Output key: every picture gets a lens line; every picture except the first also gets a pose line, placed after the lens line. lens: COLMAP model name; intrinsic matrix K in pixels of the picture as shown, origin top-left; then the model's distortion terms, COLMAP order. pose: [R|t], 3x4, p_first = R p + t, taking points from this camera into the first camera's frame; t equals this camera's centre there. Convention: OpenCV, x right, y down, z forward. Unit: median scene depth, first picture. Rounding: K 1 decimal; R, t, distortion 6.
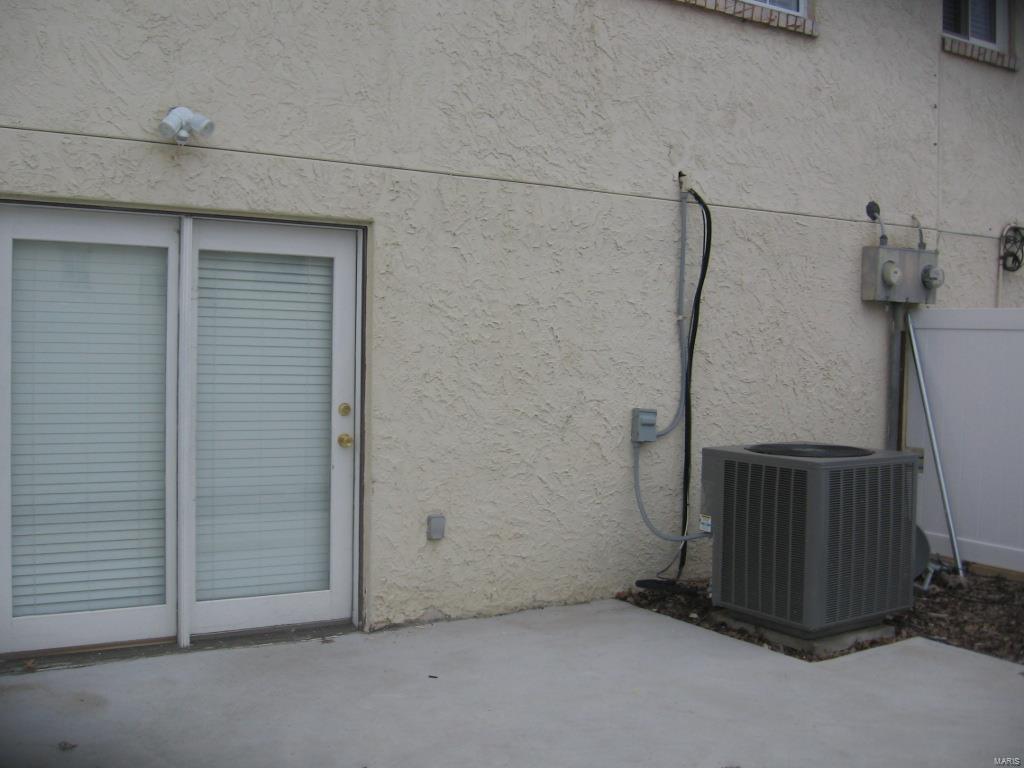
lens RADIAL K [[1075.9, 0, 504.5], [0, 1075.9, 380.8], [0, 0, 1]] dist [-0.125594, 0.000000]
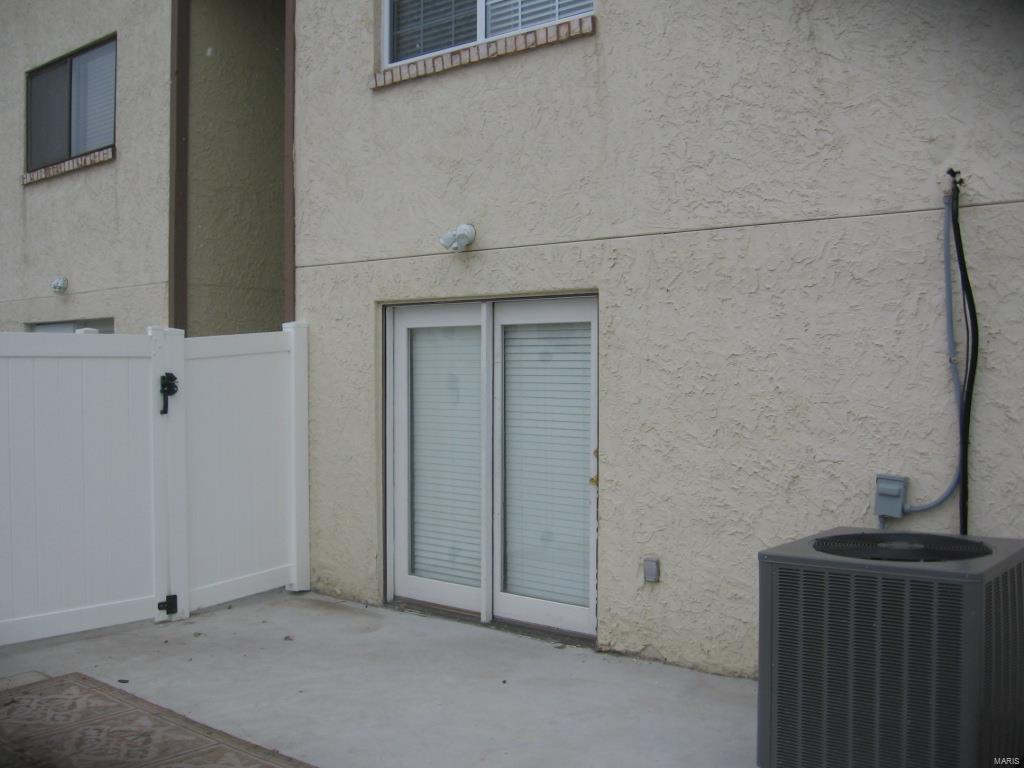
lens RADIAL K [[1075.9, 0, 503.5], [0, 1075.9, 382.5], [0, 0, 1]] dist [-0.125594, 0.000000]
pose [[0.307371, -0.008213, -0.951554, 0.866890], [-0.021115, 0.999658, -0.015448, -0.027362], [0.951355, 0.024841, 0.307093, 0.520639]]
